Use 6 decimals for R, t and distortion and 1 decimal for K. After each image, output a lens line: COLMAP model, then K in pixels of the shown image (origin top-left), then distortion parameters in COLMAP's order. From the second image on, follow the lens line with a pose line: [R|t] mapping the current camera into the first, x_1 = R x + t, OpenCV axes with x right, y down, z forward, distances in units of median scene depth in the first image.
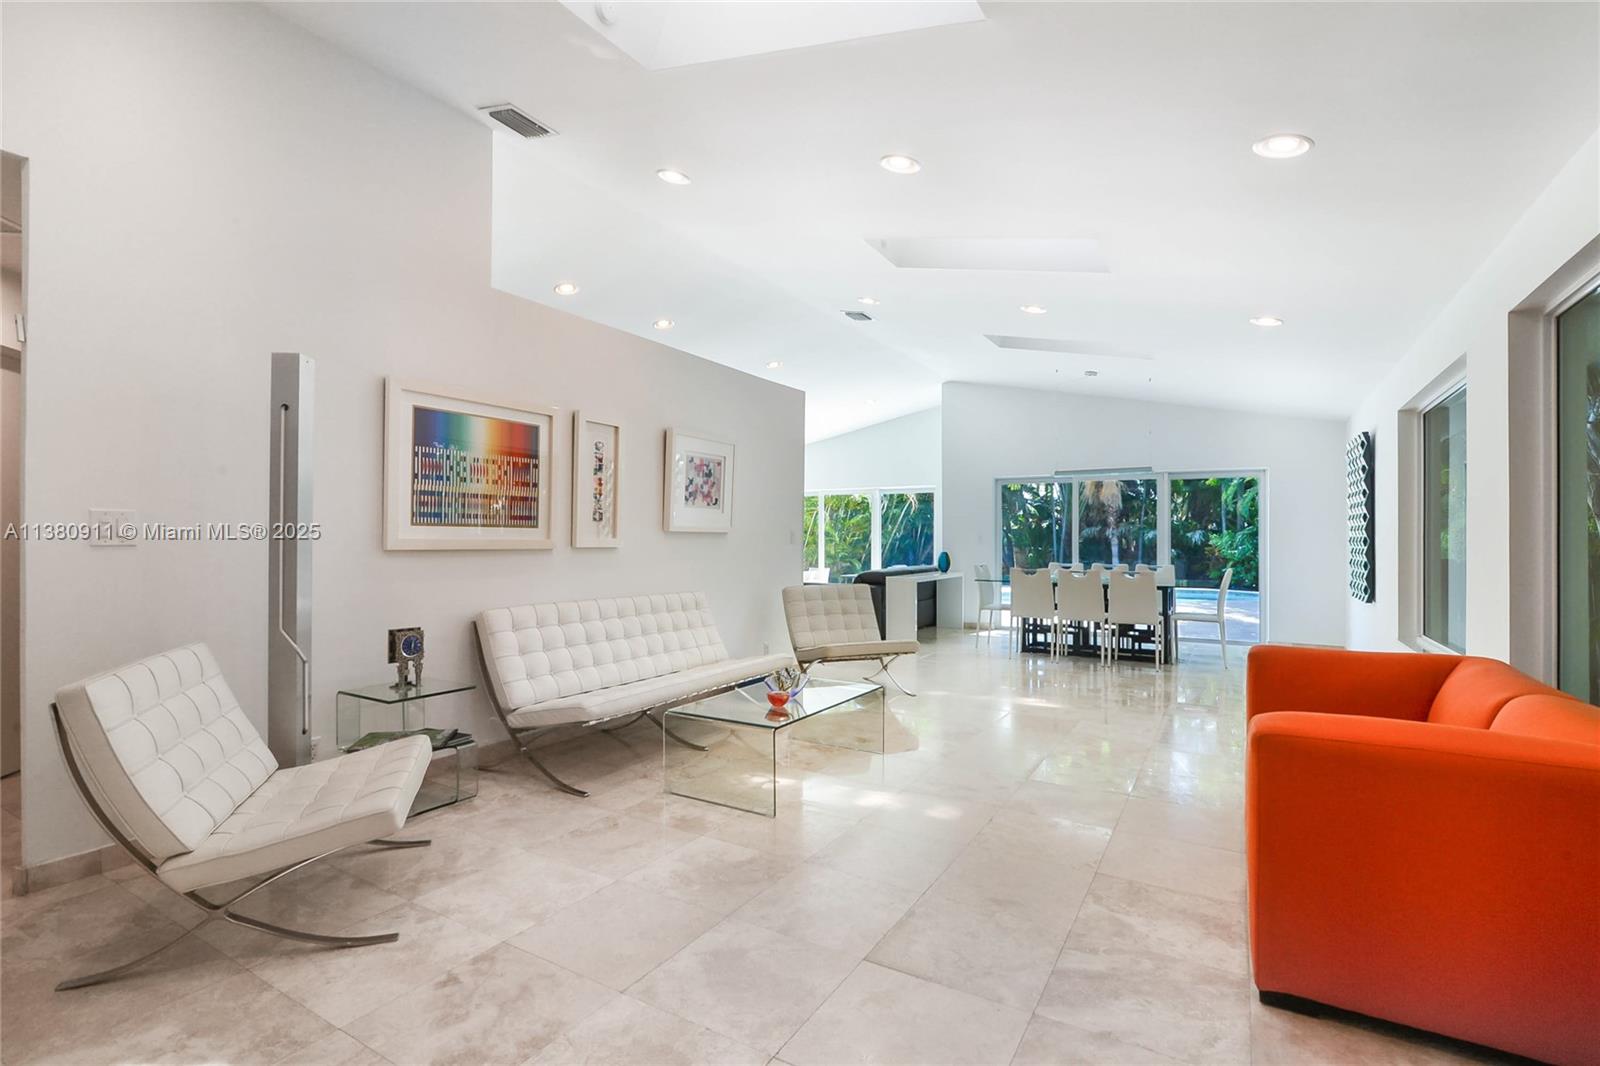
lens RADIAL K [[738.2, 0, 805.3], [0, 738.2, 535.0], [0, 0, 1]] dist [-0.001690, -0.000039]
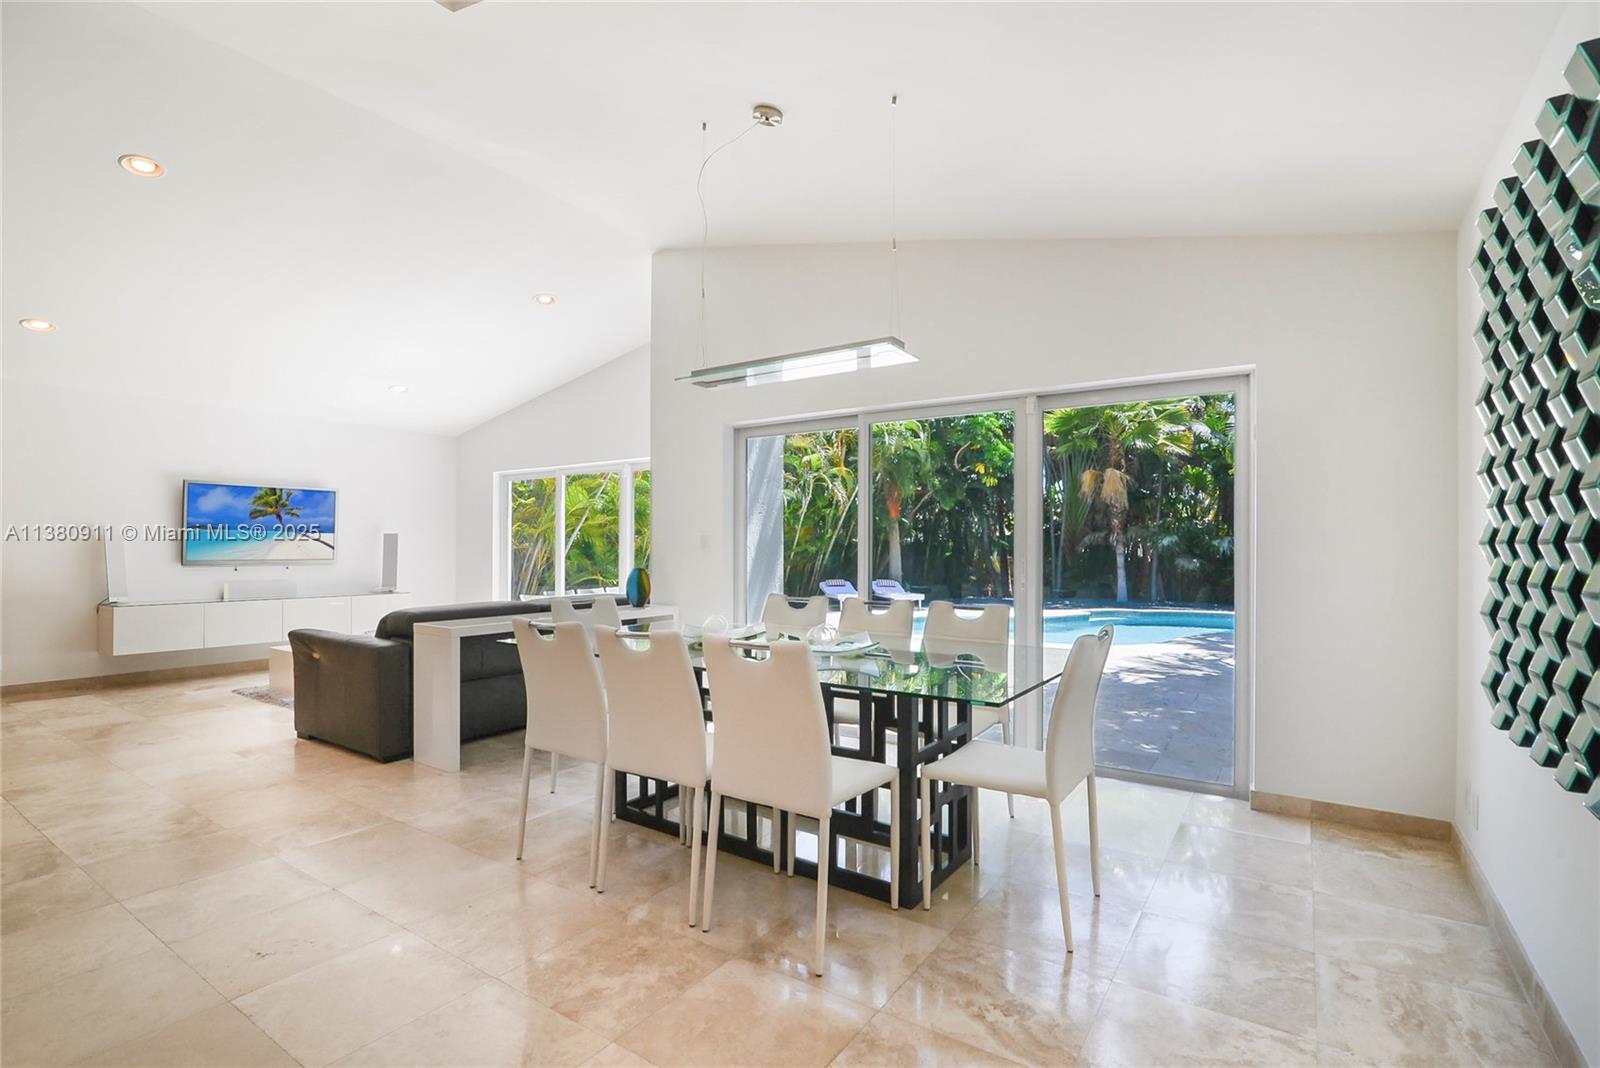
lens RADIAL K [[738.2, 0, 795.2], [0, 738.2, 539.1], [0, 0, 1]] dist [-0.001690, -0.000039]
pose [[0.997668, 0.004537, -0.068105, 0.284391], [-0.004784, 0.999983, -0.003467, 0.003276], [0.068088, 0.003785, 0.997672, 0.410566]]
